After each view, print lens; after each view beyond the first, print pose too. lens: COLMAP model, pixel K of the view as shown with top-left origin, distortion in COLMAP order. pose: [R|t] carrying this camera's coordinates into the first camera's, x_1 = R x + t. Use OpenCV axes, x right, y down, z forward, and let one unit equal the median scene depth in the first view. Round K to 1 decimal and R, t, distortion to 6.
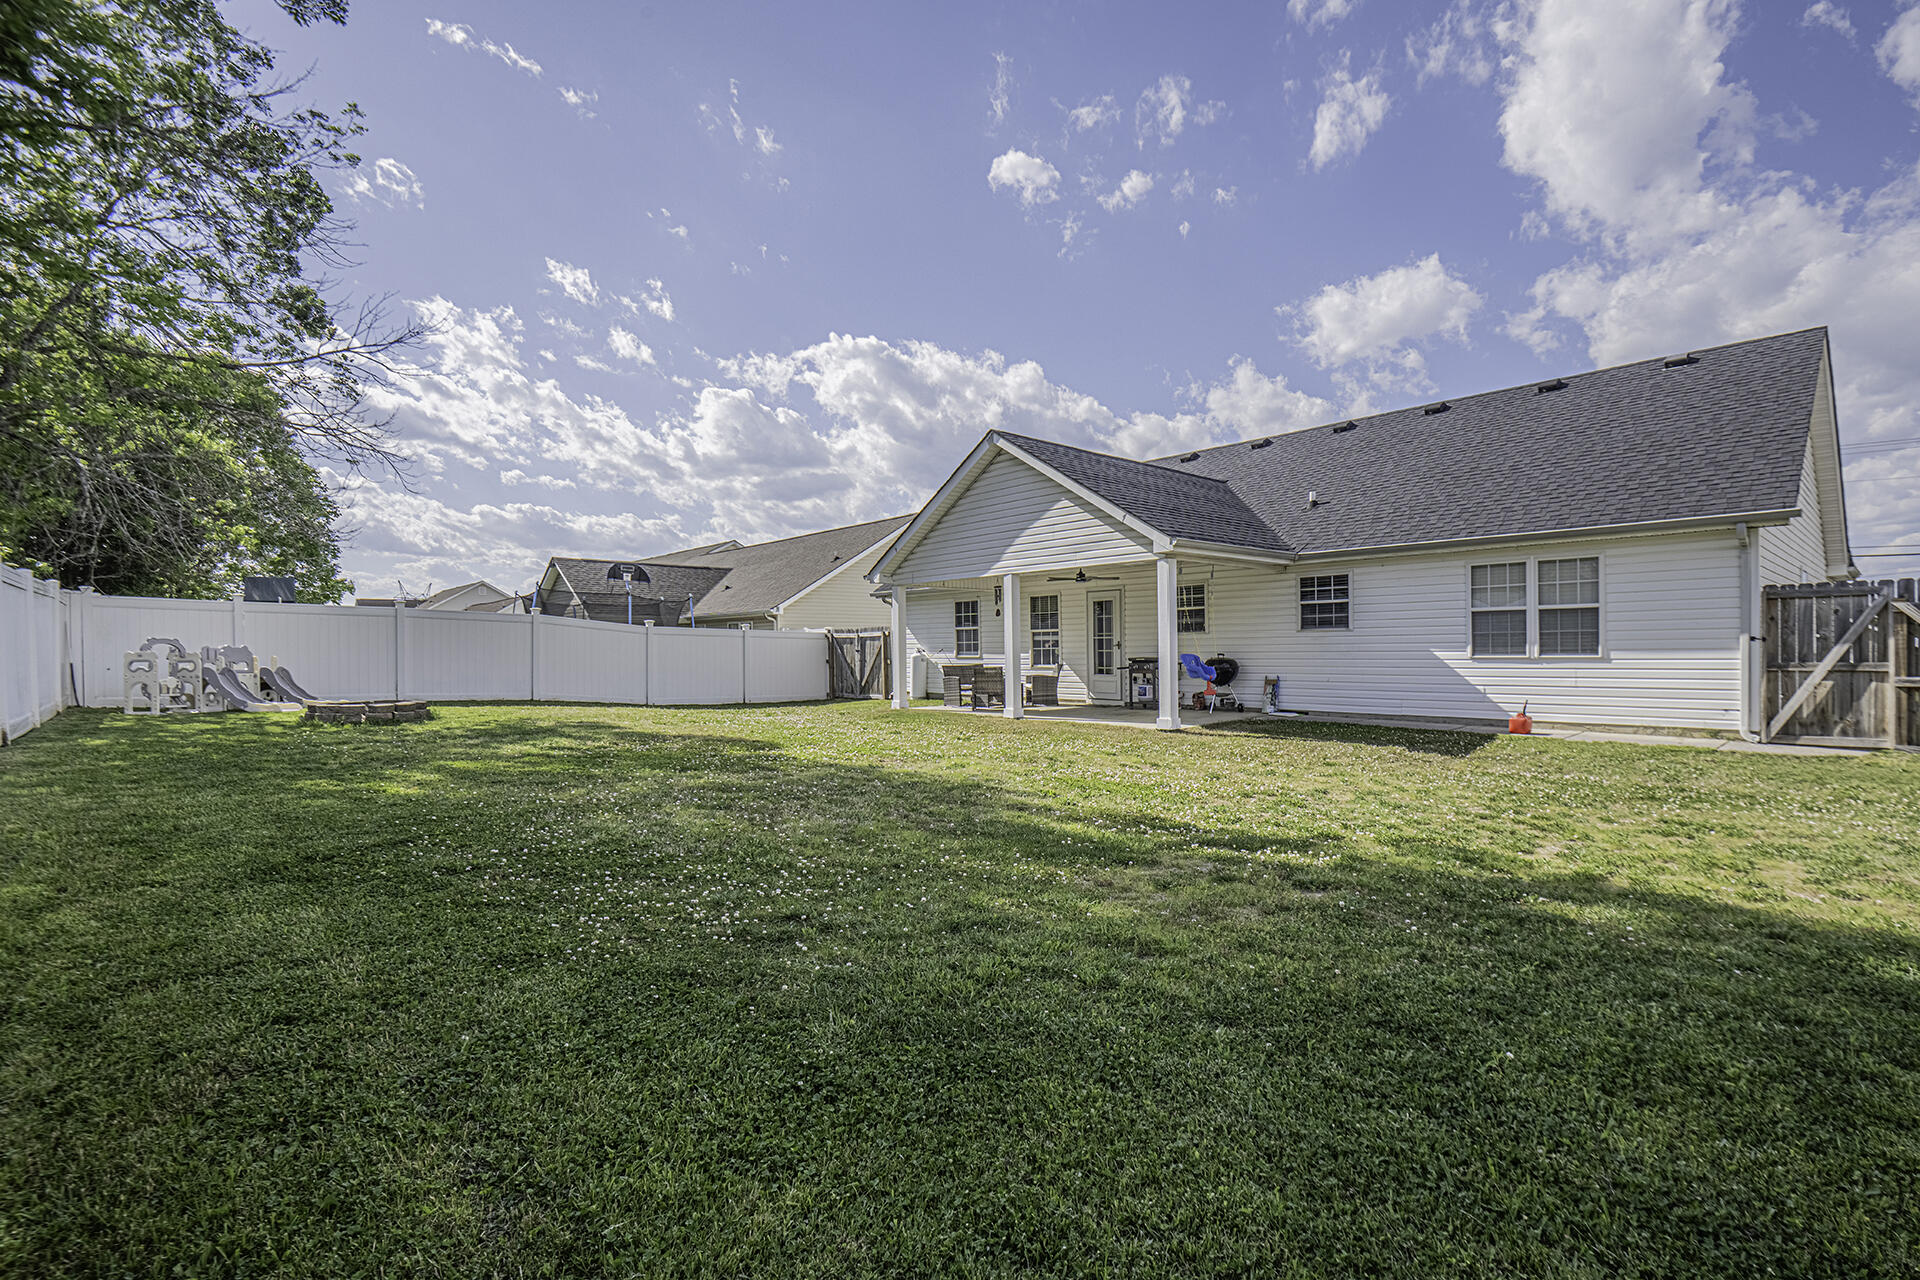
lens RADIAL K [[889.0, 0, 958.2], [0, 889.0, 649.3], [0, 0, 1]] dist [-0.023484, -0.002804]
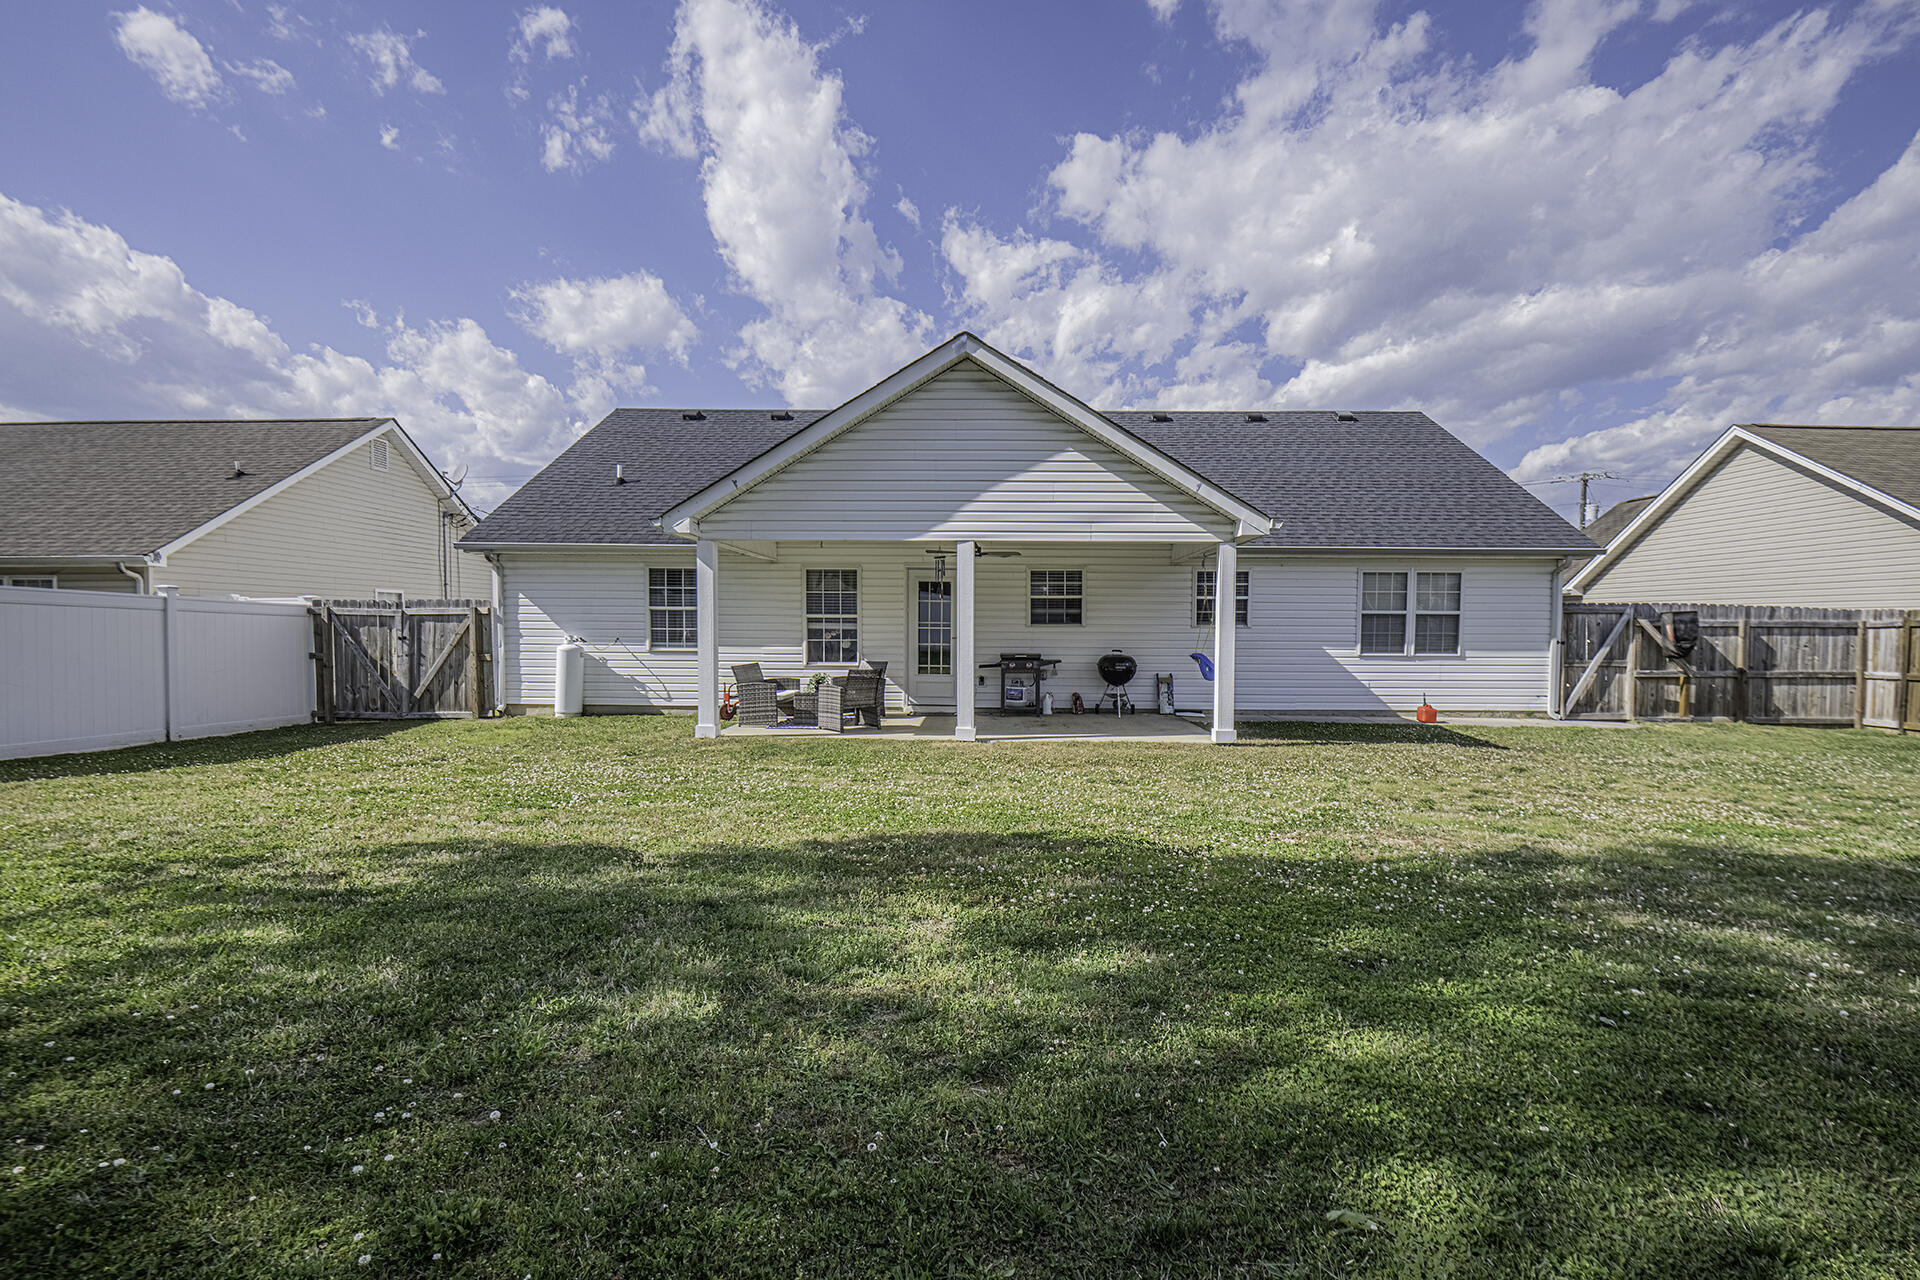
lens RADIAL K [[889.0, 0, 959.9], [0, 889.0, 634.3], [0, 0, 1]] dist [-0.023484, -0.002804]
pose [[0.662897, 0.020438, 0.748432, -0.457307], [-0.012679, 0.999790, -0.016072, 0.005540], [-0.748604, 0.001165, 0.663017, 0.505910]]
